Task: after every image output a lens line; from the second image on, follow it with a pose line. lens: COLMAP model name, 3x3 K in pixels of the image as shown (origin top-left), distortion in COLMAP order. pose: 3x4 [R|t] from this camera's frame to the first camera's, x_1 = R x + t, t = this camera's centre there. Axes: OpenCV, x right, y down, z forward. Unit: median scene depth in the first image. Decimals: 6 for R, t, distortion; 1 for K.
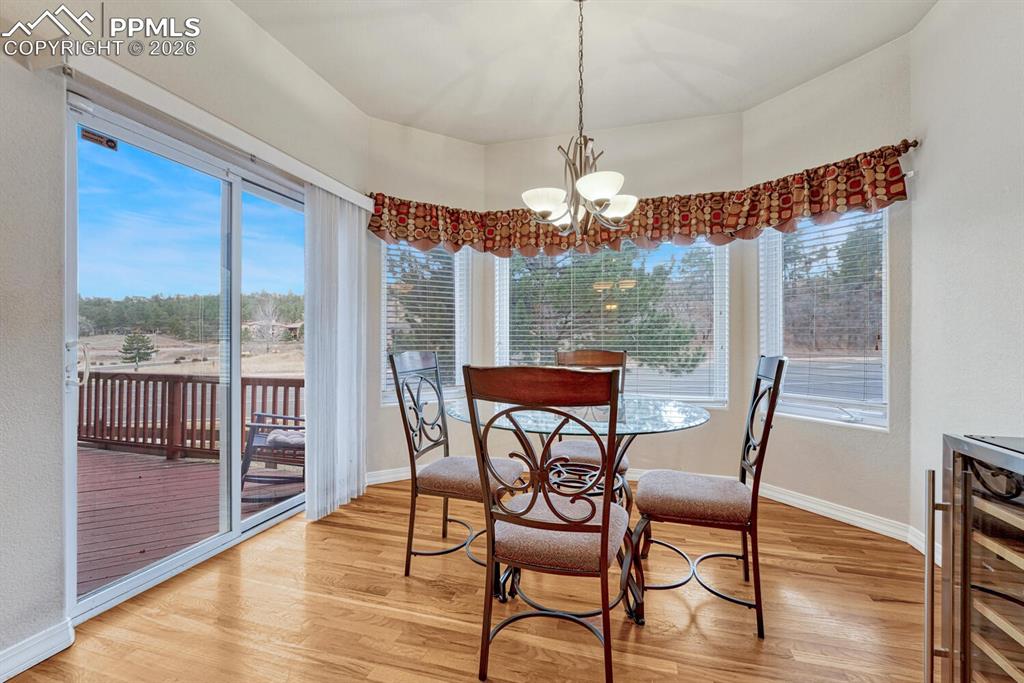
lens RADIAL K [[428.5, 0, 513.7], [0, 428.5, 337.5], [0, 0, 1]] dist [-0.009657, 0.000505]
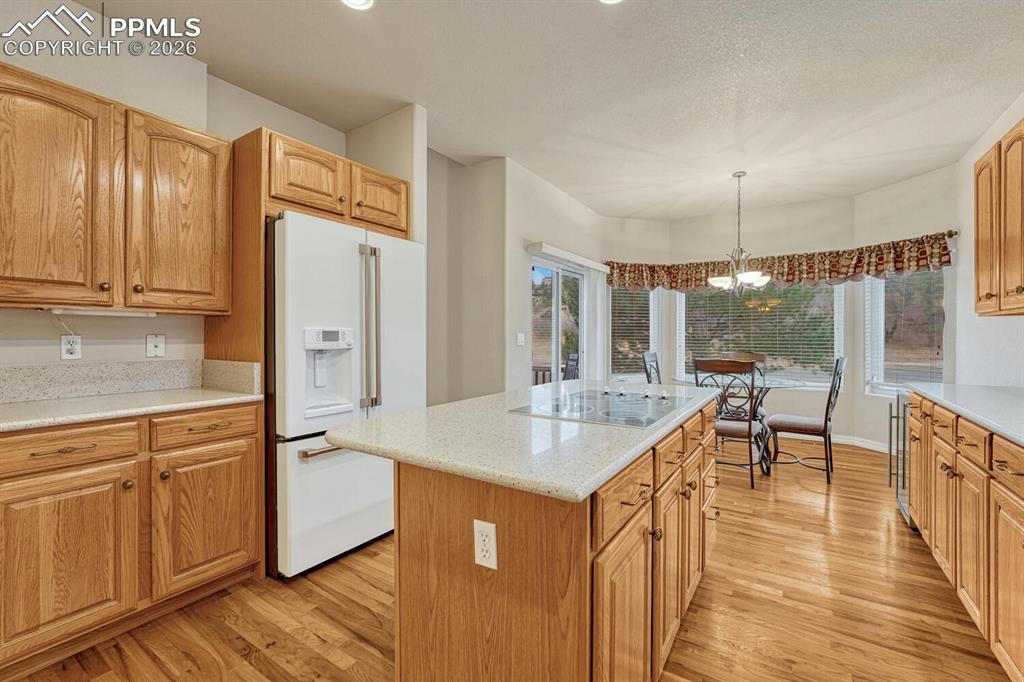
lens RADIAL K [[428.5, 0, 521.1], [0, 428.5, 336.6], [0, 0, 1]] dist [-0.009657, 0.000505]
pose [[0.956175, 0.001933, -0.292791, -0.160839], [-0.000094, 0.999980, 0.006295, -0.040757], [0.292797, -0.005991, 0.956156, -0.840482]]
